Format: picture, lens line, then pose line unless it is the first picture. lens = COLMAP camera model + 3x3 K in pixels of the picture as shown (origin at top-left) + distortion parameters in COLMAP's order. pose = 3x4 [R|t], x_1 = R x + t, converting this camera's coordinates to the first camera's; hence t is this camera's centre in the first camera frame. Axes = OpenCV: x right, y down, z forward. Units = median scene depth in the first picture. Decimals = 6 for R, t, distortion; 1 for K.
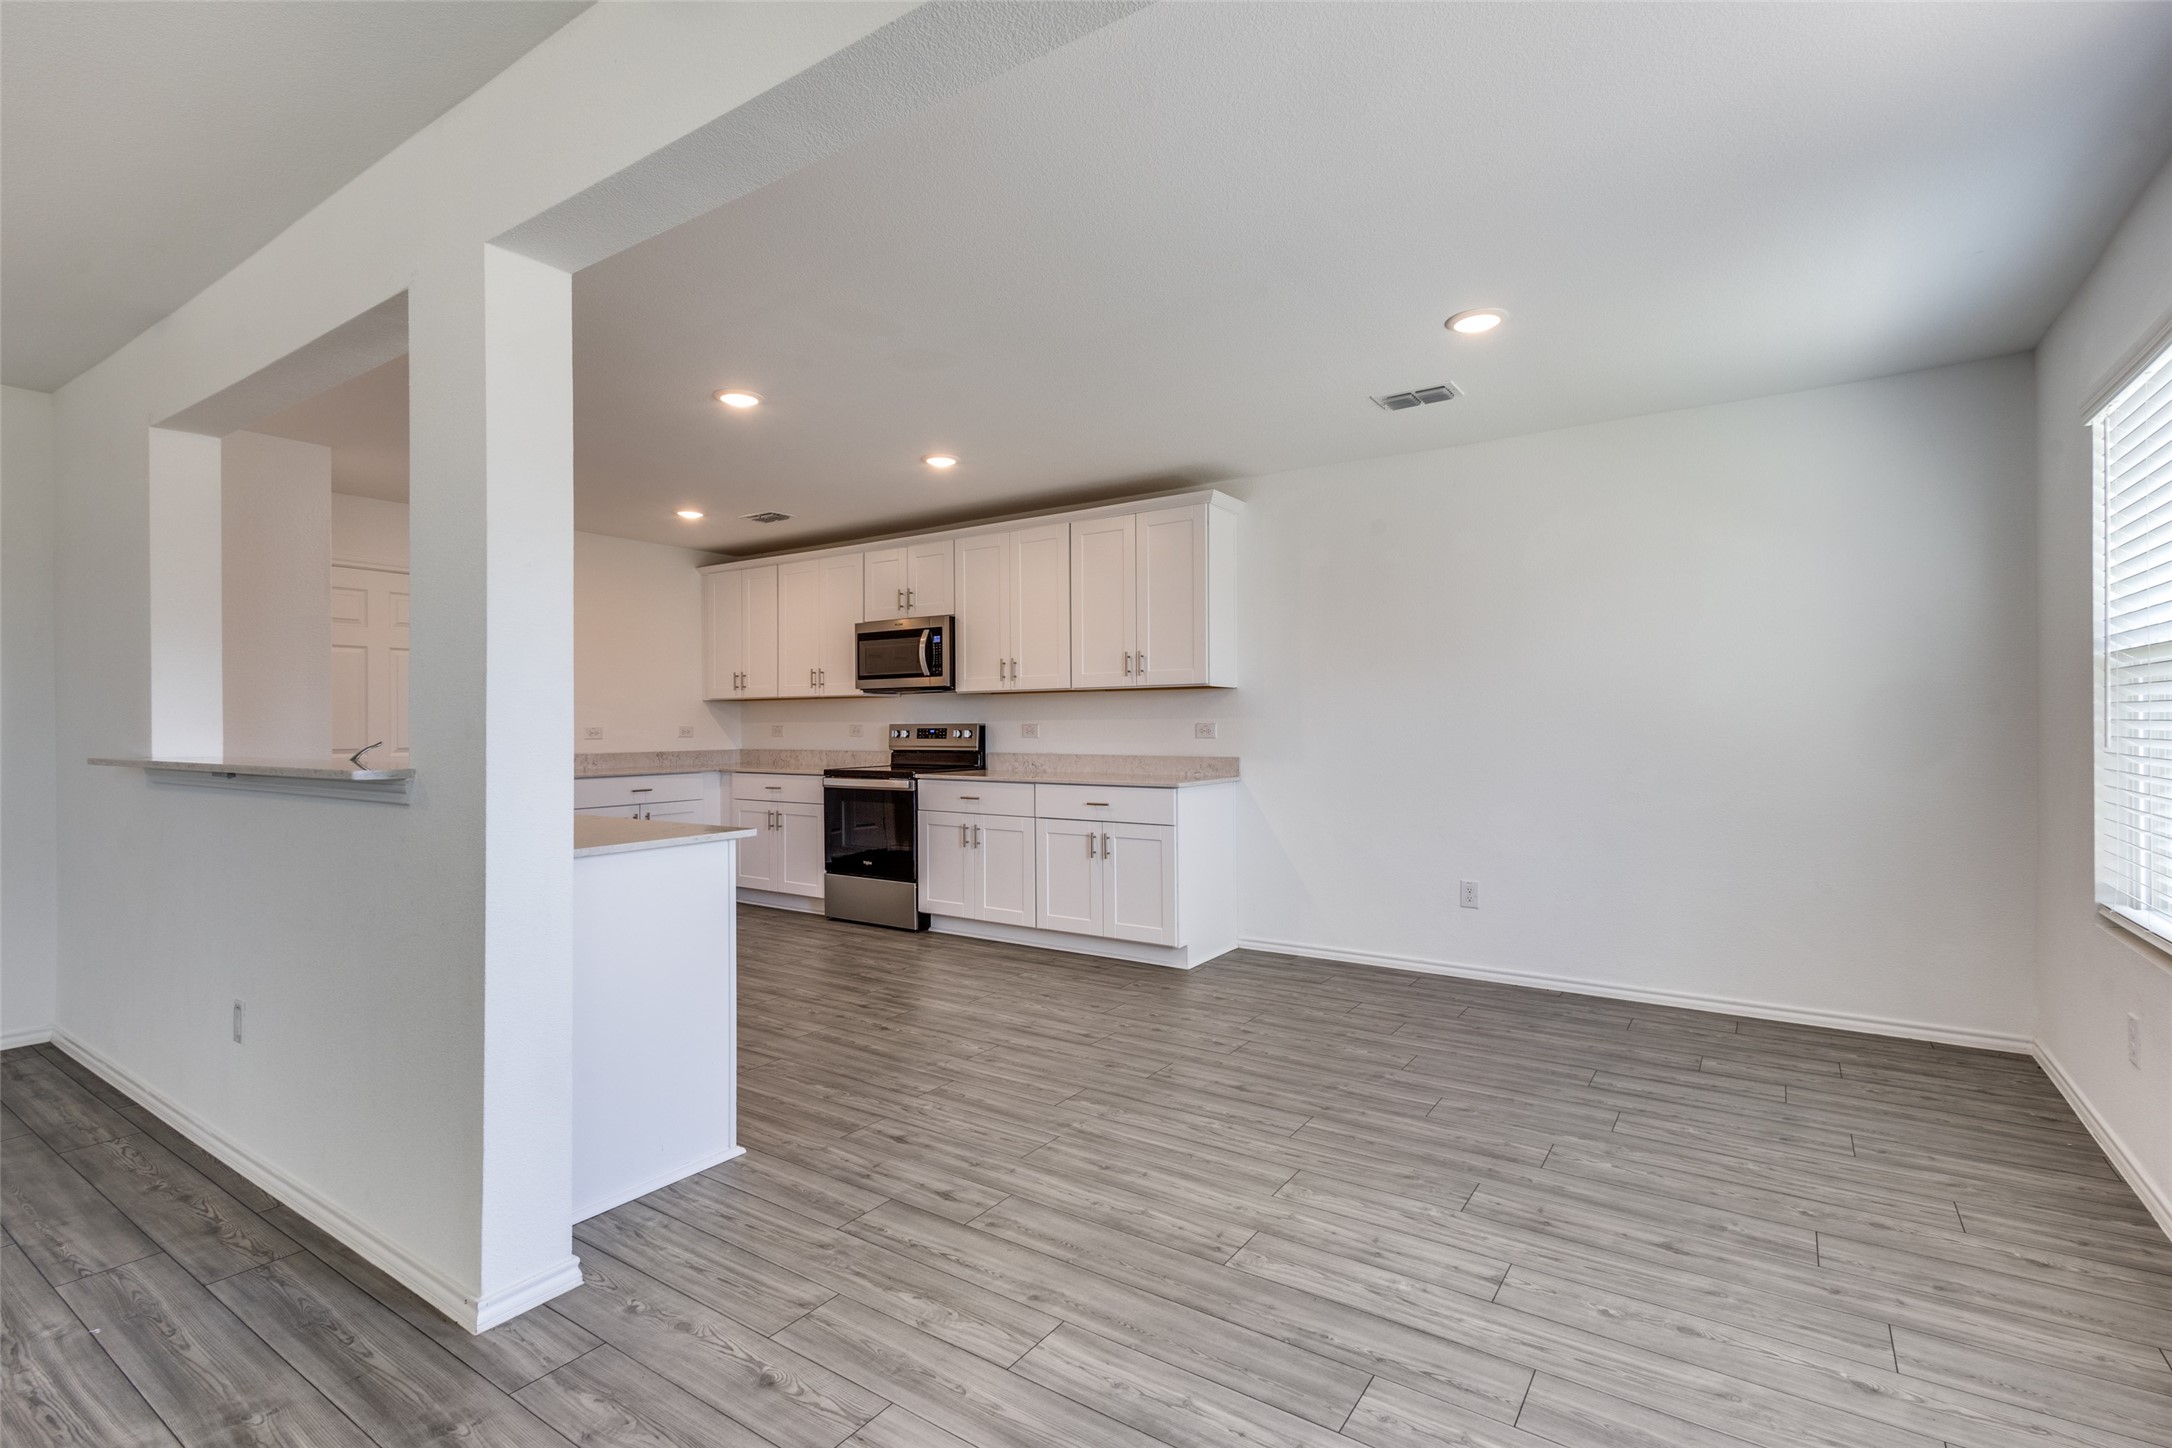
lens RADIAL K [[1011.2, 0, 1086.0], [0, 1011.2, 724.0], [0, 0, 1]] dist [0.008740, -0.000943]
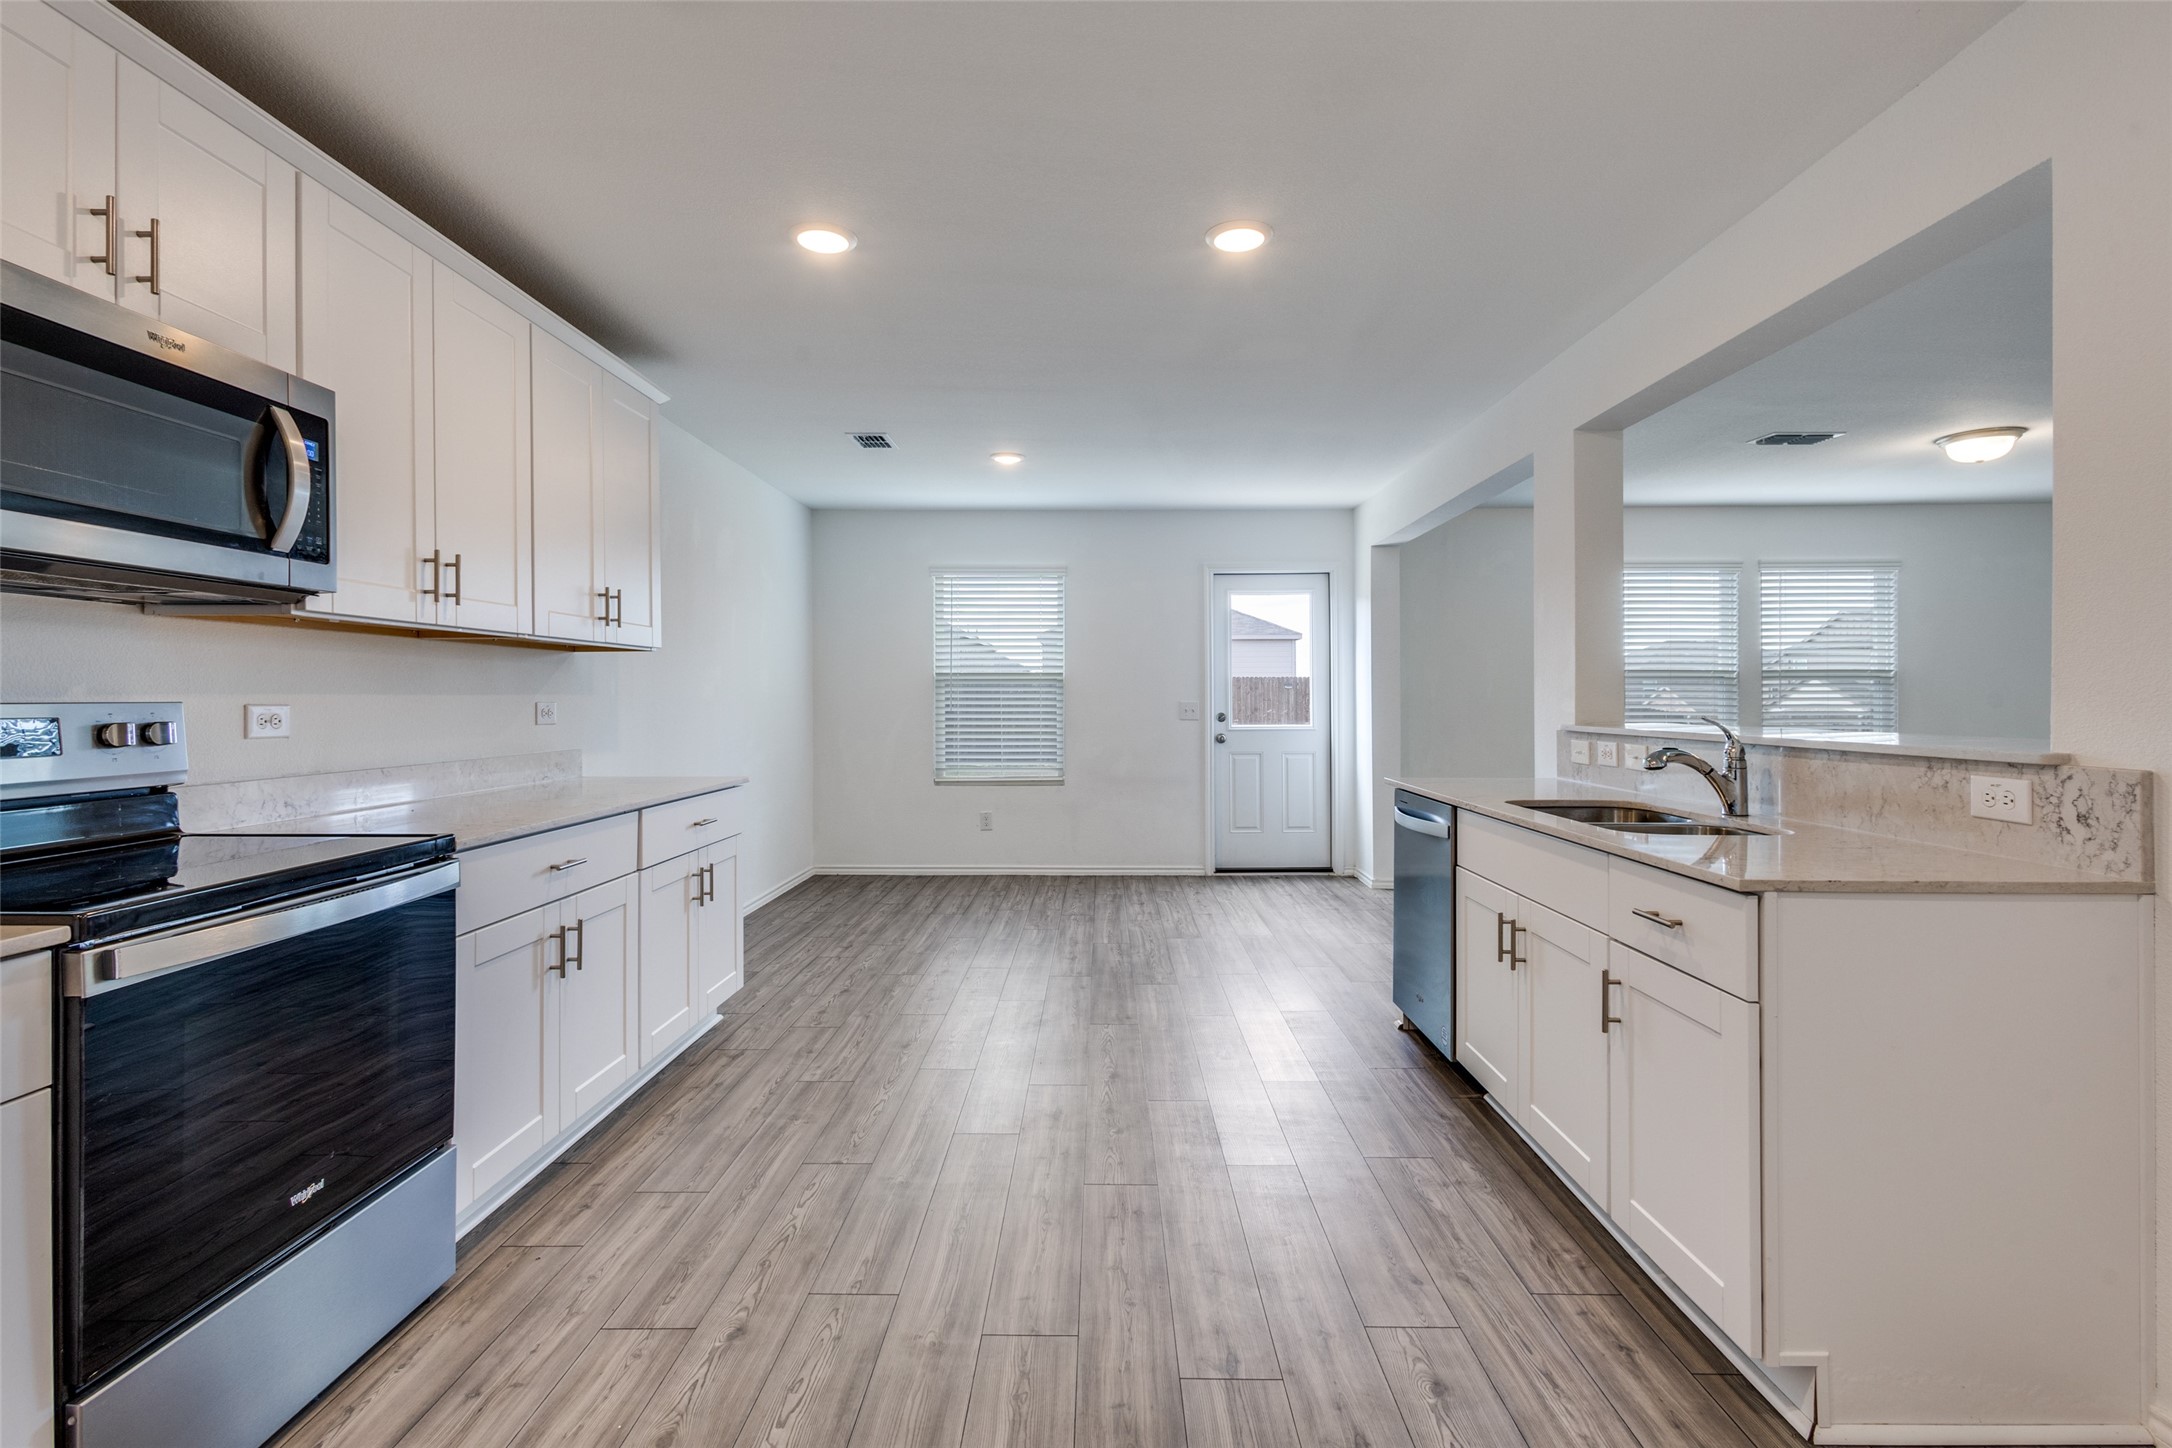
lens RADIAL K [[1001.8, 0, 1079.5], [0, 1001.8, 698.3], [0, 0, 1]] dist [-0.000592, -0.000062]
pose [[-0.544861, 0.007946, 0.838488, -0.814815], [0.006977, 0.999963, -0.004942, 0.003600], [-0.838497, 0.003157, -0.544897, 1.392492]]
